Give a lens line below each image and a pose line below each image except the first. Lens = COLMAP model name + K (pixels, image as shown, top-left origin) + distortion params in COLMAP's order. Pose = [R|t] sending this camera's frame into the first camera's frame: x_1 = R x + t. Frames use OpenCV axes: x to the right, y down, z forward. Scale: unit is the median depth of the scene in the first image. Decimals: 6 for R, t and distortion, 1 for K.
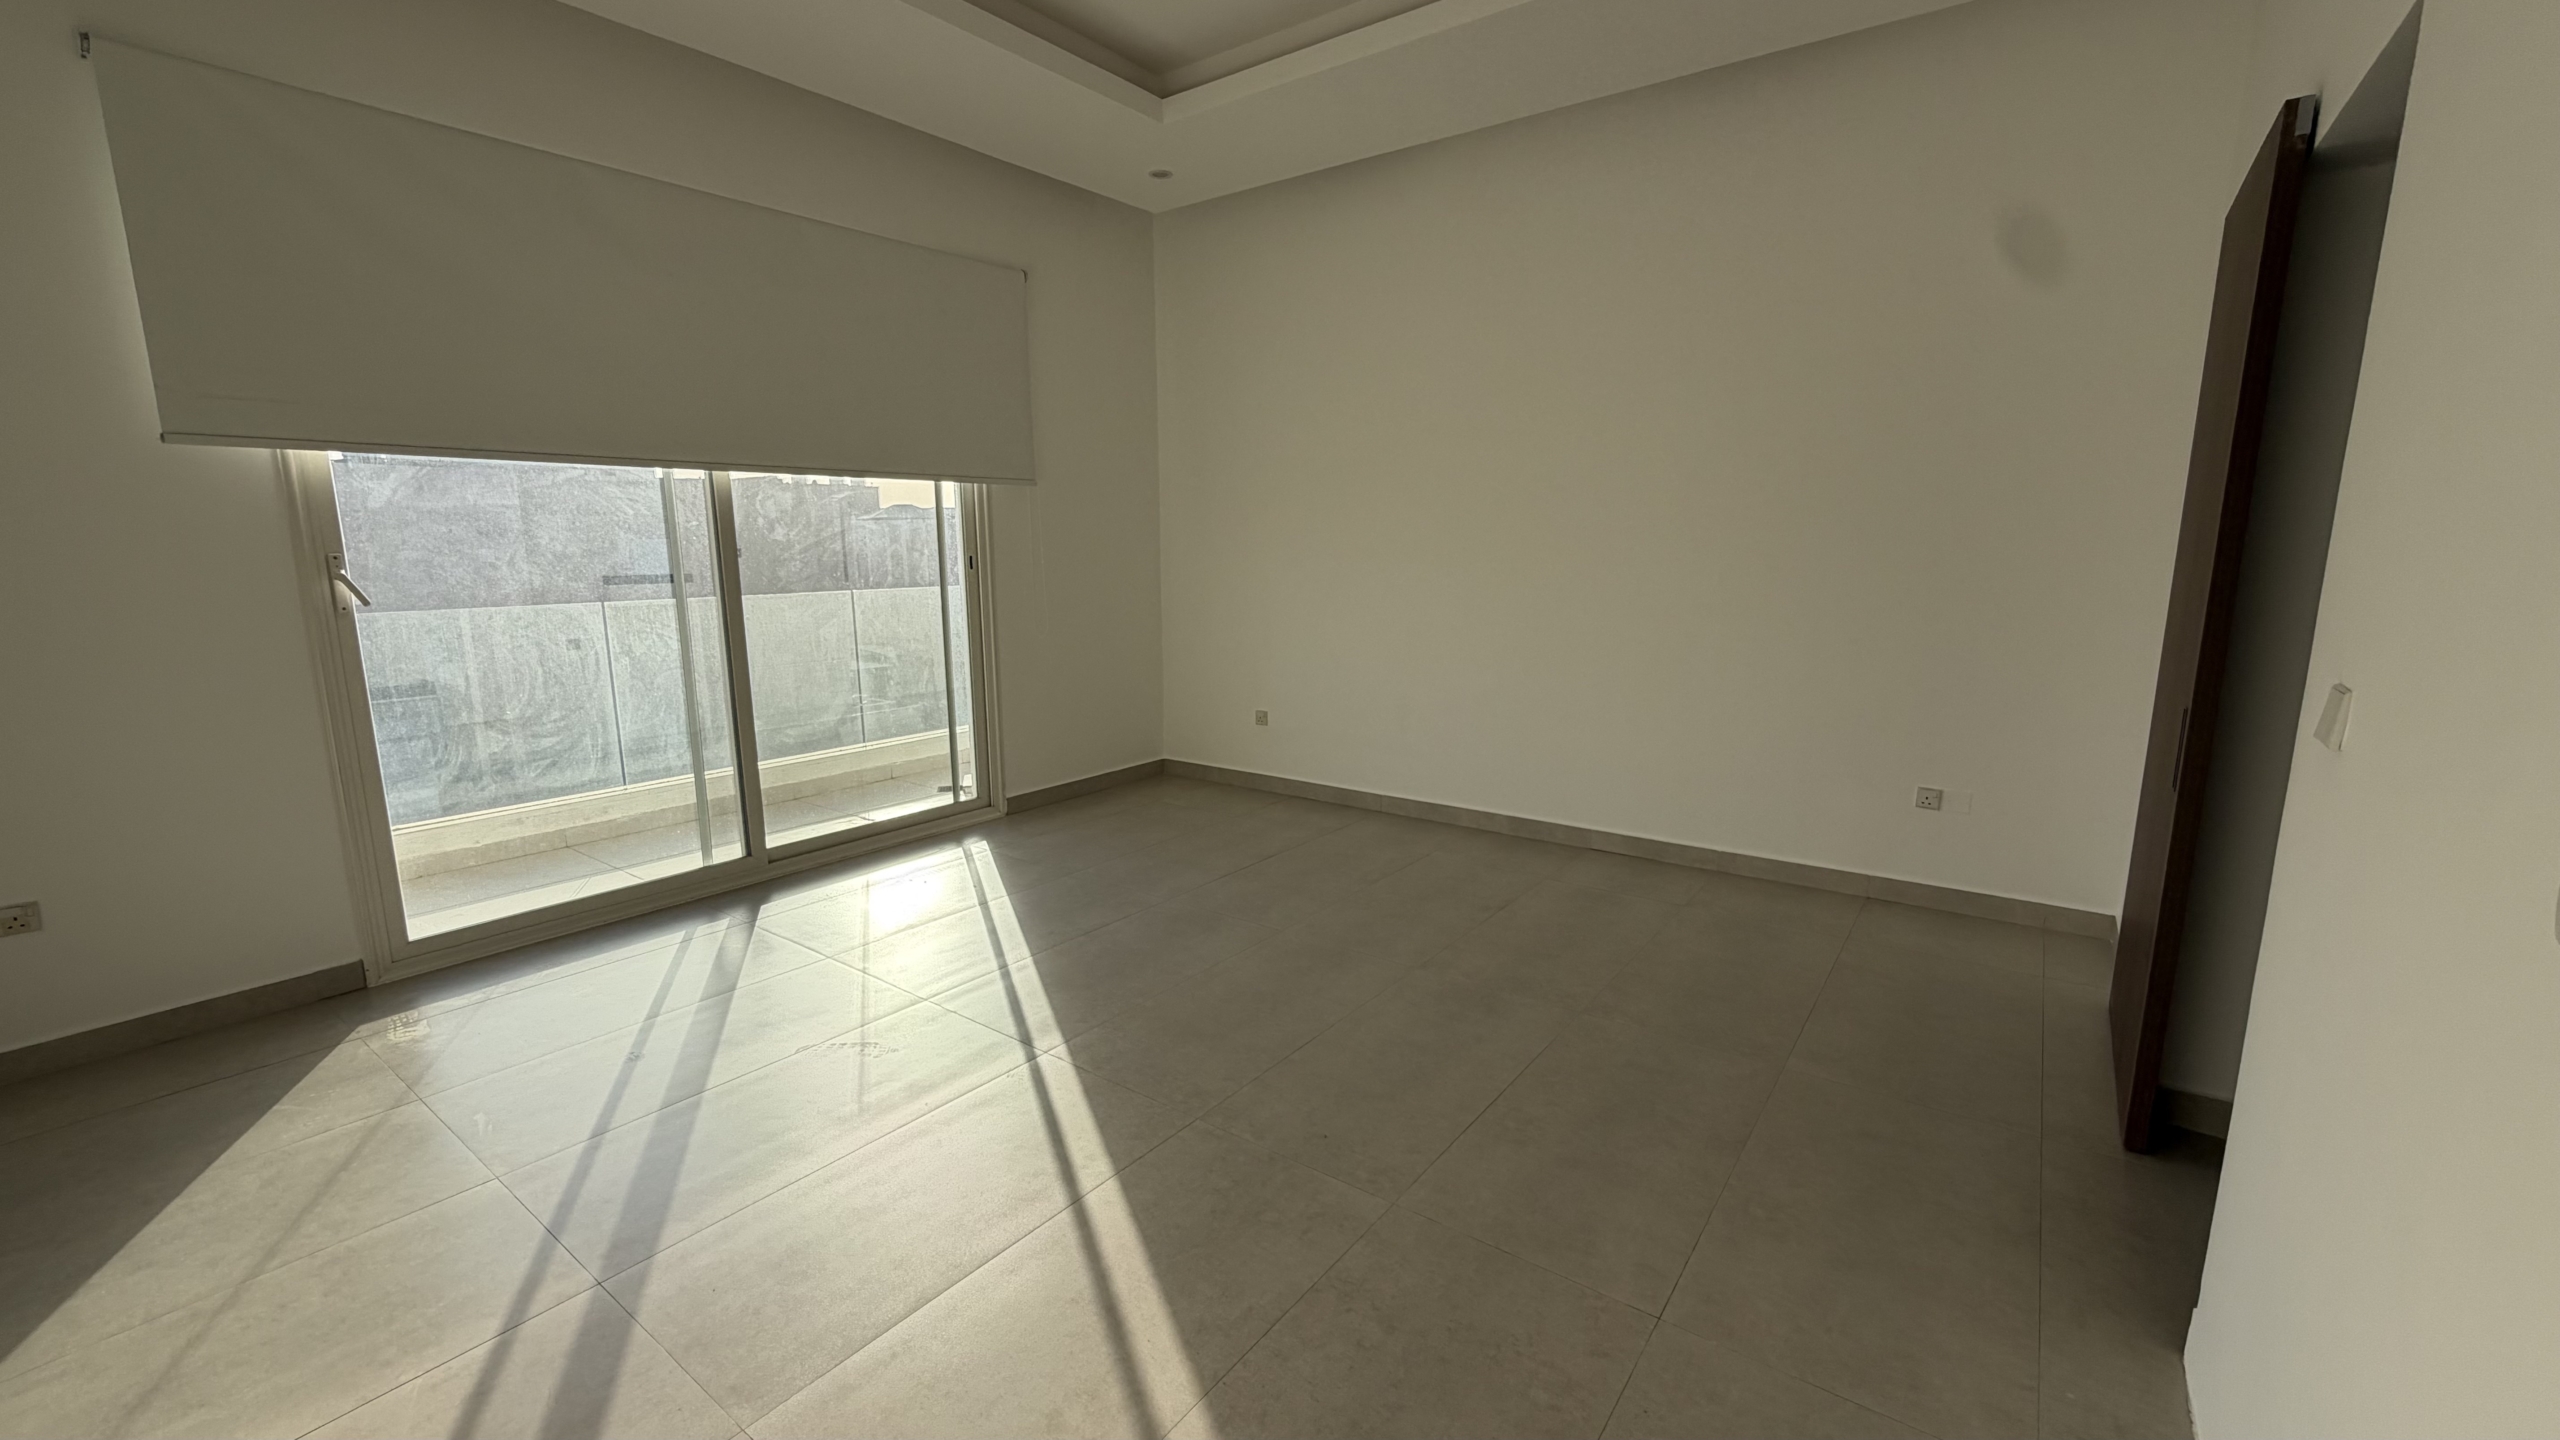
lens RADIAL K [[1029.3, 0, 1276.5], [0, 1029.3, 723.7], [0, 0, 1]] dist [0.000249, 0.000134]
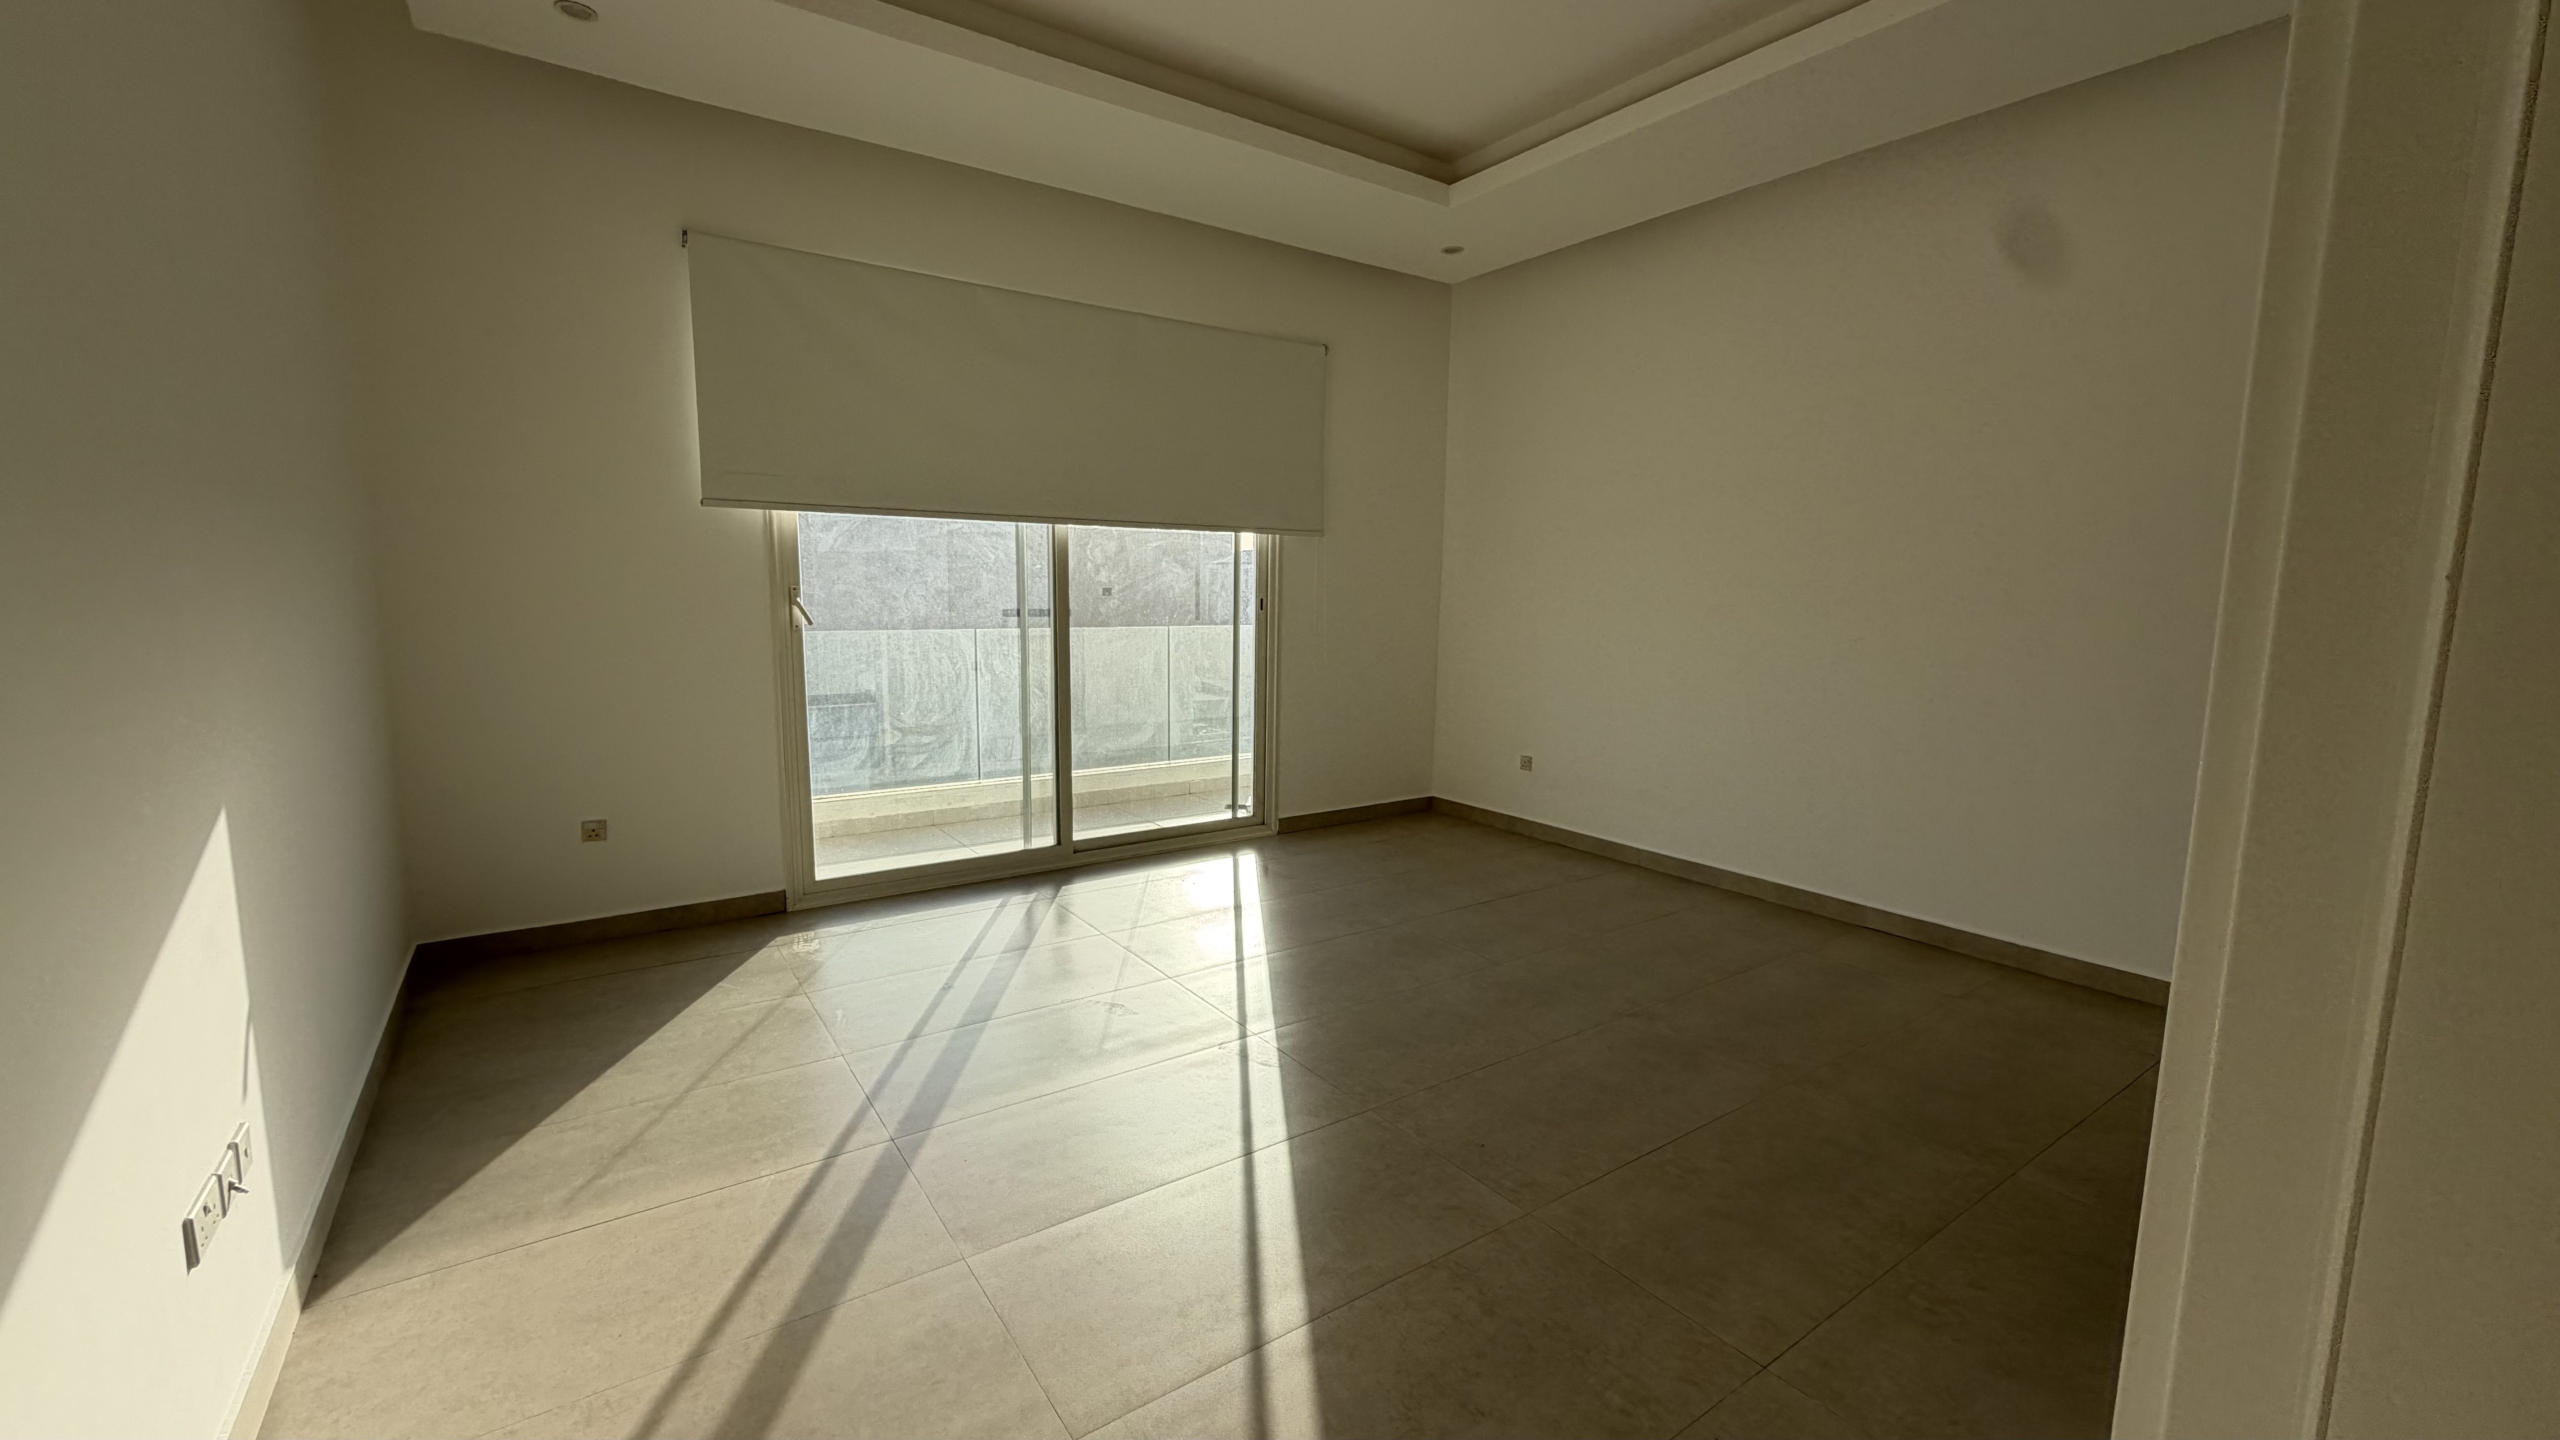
lens RADIAL K [[1039.2, 0, 1281.3], [0, 1039.2, 727.2], [0, 0, 1]] dist [-0.001745, 0.000053]
pose [[0.948119, 0.061183, -0.311974, 0.116088], [-0.074129, 0.996803, -0.029795, 0.011785], [0.309154, 0.051376, 0.949623, -0.080118]]
